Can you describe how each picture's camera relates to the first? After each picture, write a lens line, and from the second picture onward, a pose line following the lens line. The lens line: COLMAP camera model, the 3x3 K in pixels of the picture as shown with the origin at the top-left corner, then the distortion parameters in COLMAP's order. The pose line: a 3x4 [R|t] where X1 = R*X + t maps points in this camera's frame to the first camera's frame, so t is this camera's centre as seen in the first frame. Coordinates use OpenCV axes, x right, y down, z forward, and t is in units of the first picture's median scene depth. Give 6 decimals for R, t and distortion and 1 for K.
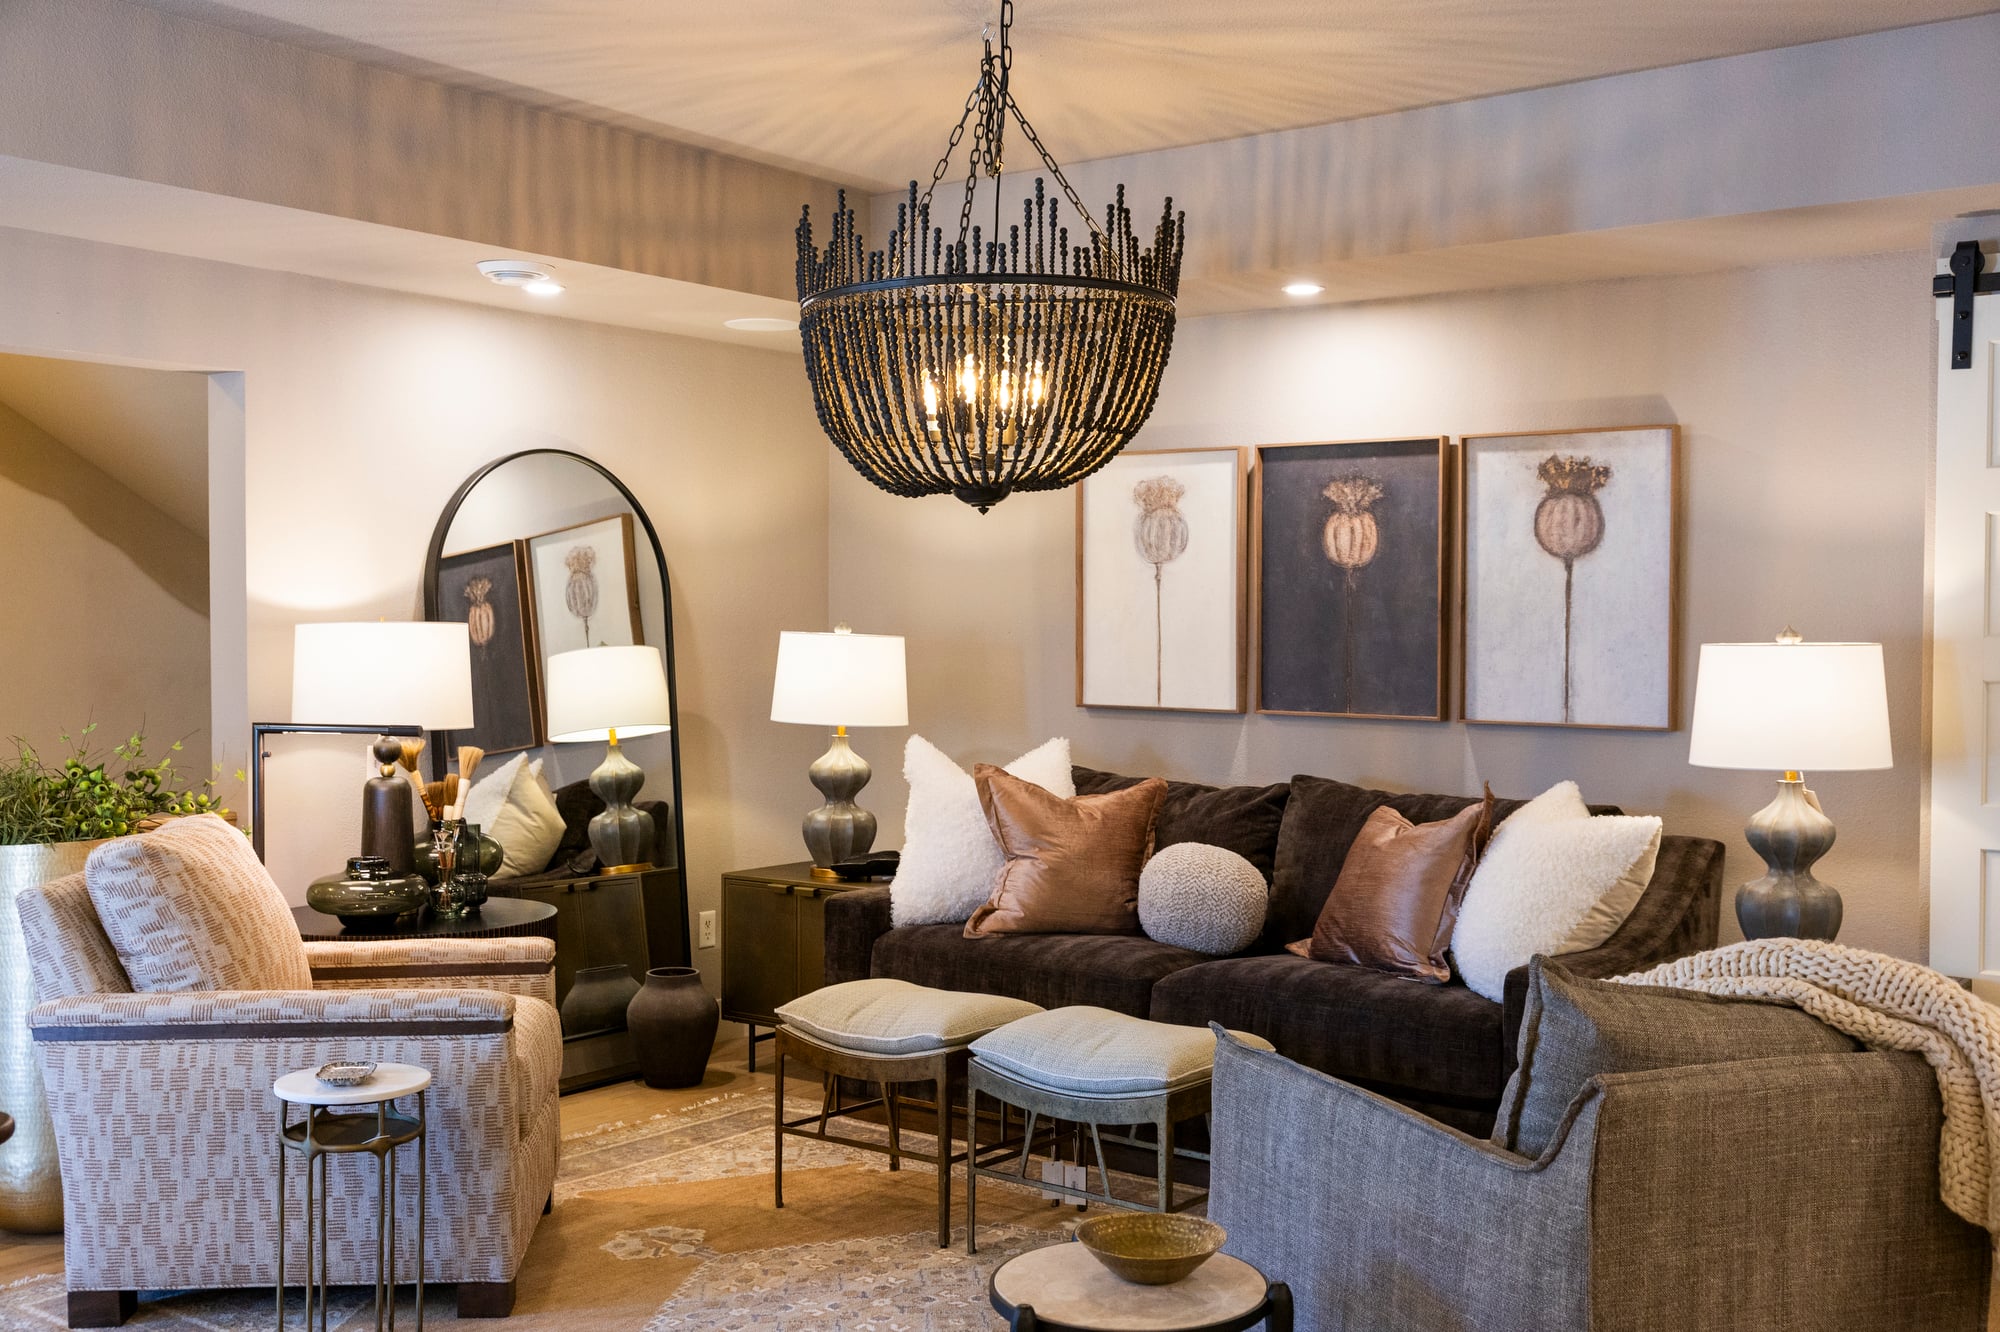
lens RADIAL K [[1972.1, 0, 1001.1], [0, 1972.1, 659.8], [0, 0, 1]] dist [0.010007, 0.000000]
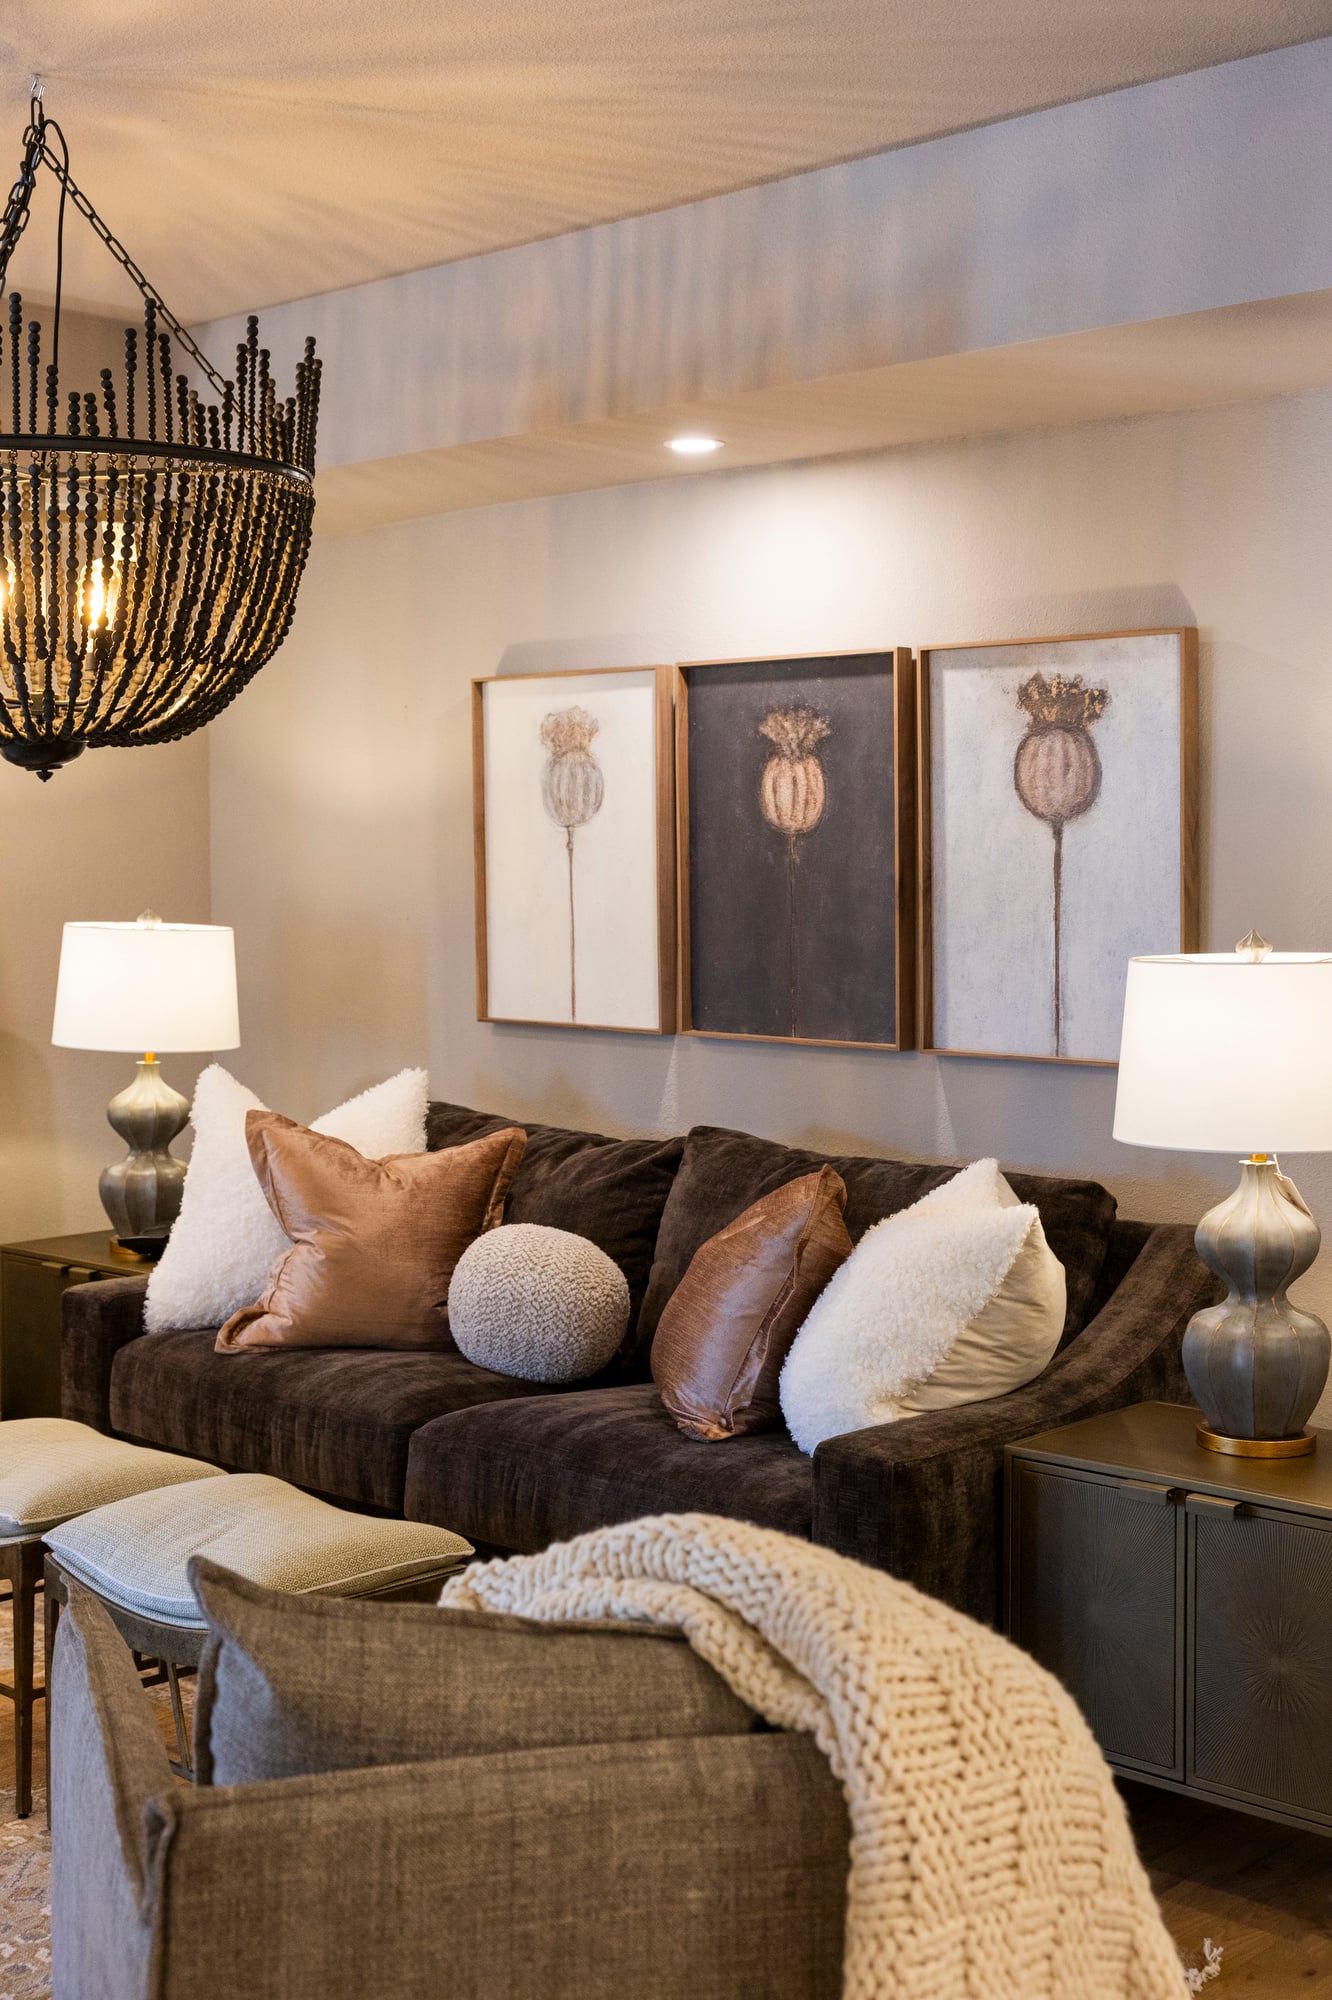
lens RADIAL K [[2387.1, 0, 652.2], [0, 2387.1, 940.7], [0, 0, 1]] dist [0.002206, 0.000000]
pose [[0.994277, -0.005168, -0.106711, 0.239427], [0.006771, 0.999870, 0.014666, -0.022887], [0.106621, -0.015305, 0.994182, 0.147312]]
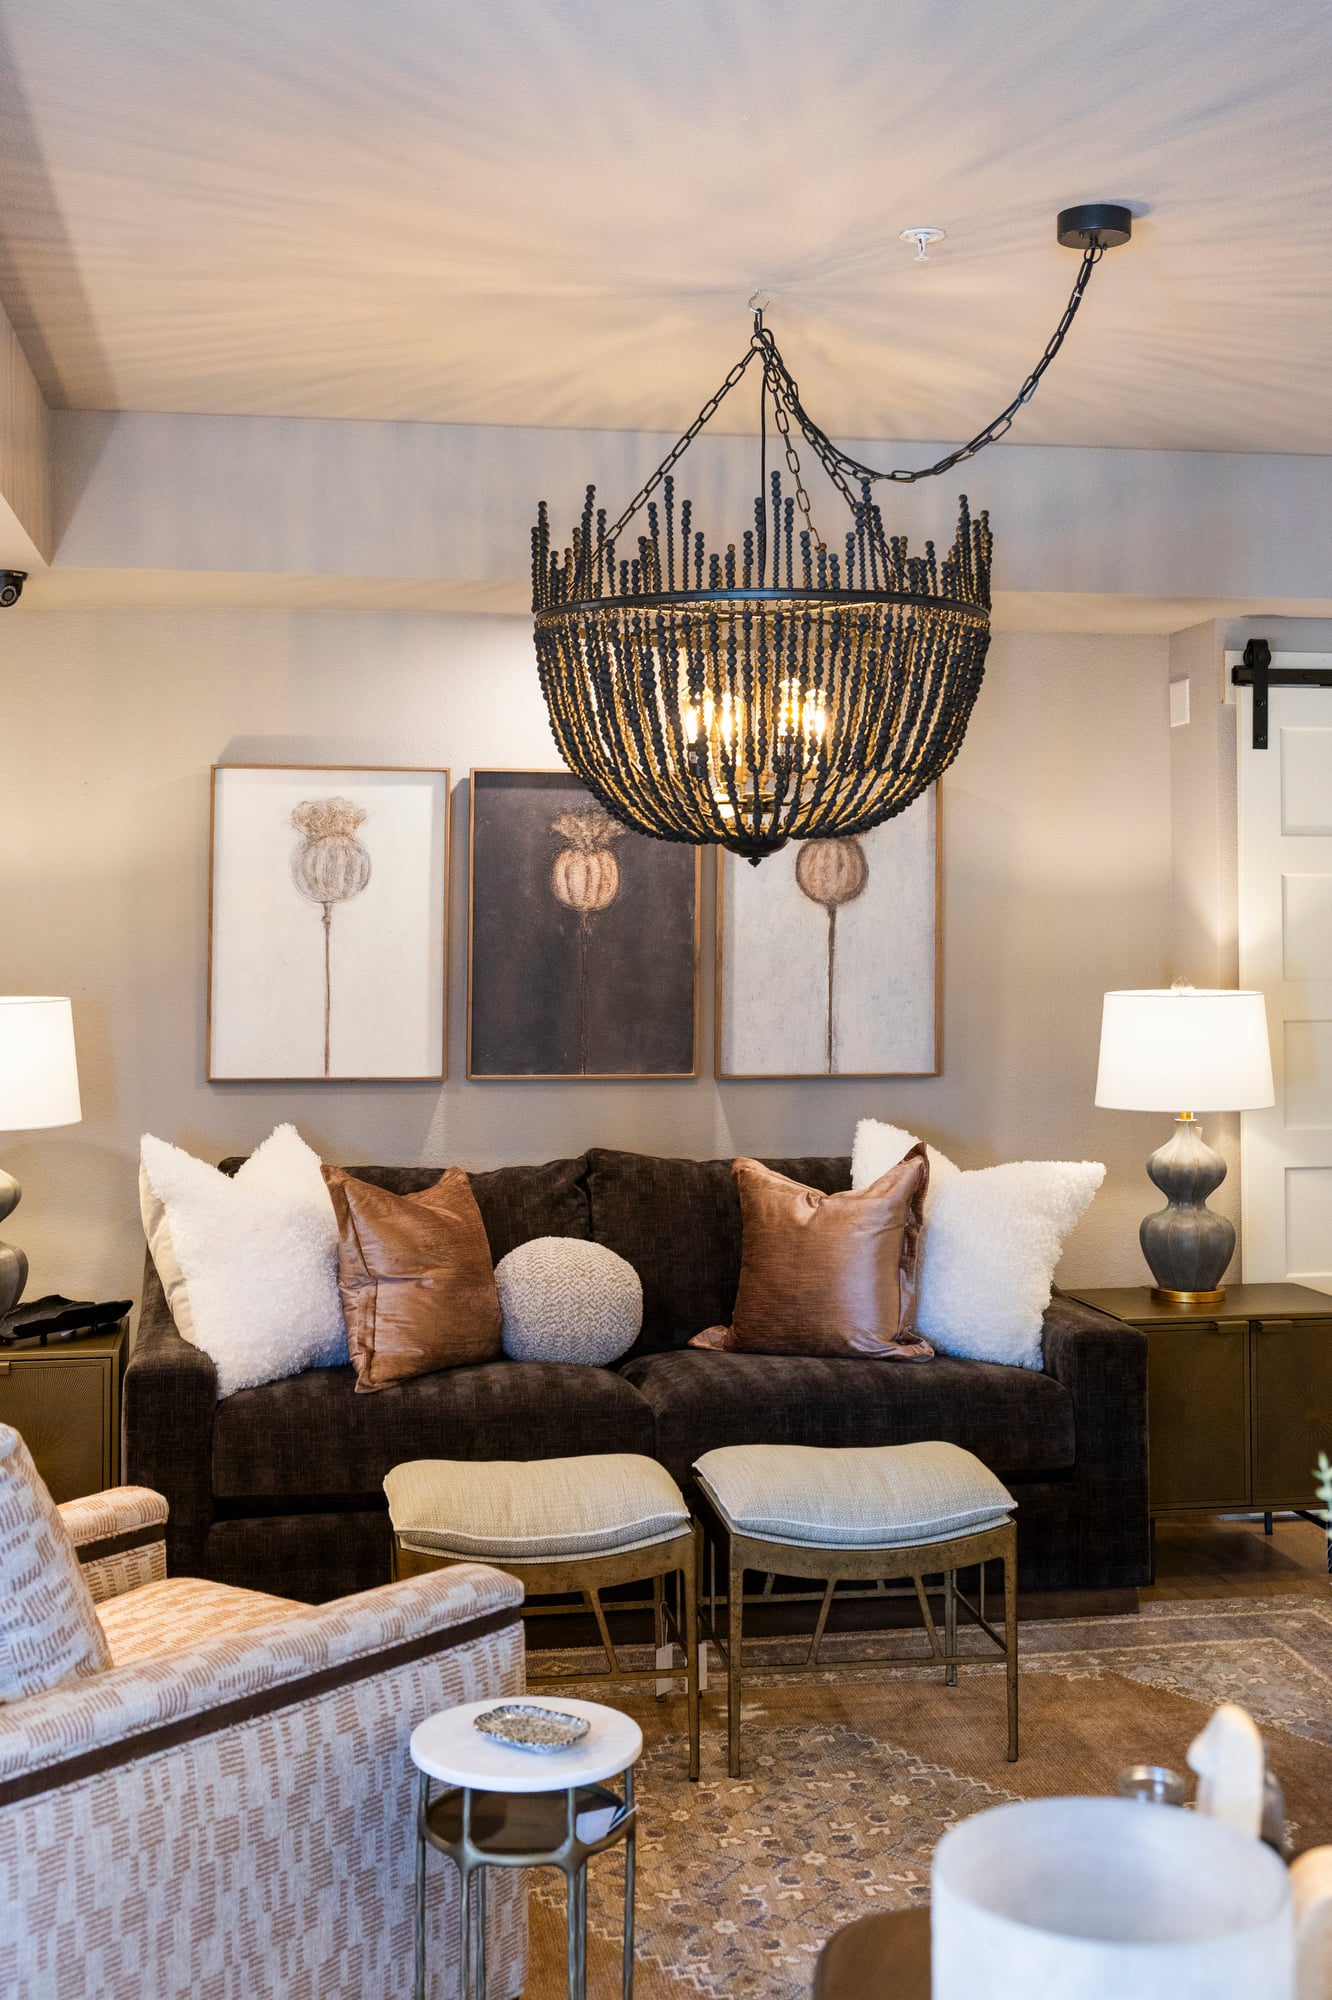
lens RADIAL K [[2202.1, 0, 628.3], [0, 2202.1, 821.5], [0, 0, 1]] dist [-0.003931, 0.000000]
pose [[0.697499, 0.028056, 0.716037, -0.577969], [0.018499, 0.998195, -0.057132, -0.032577], [-0.716347, 0.053095, 0.695721, 0.315050]]
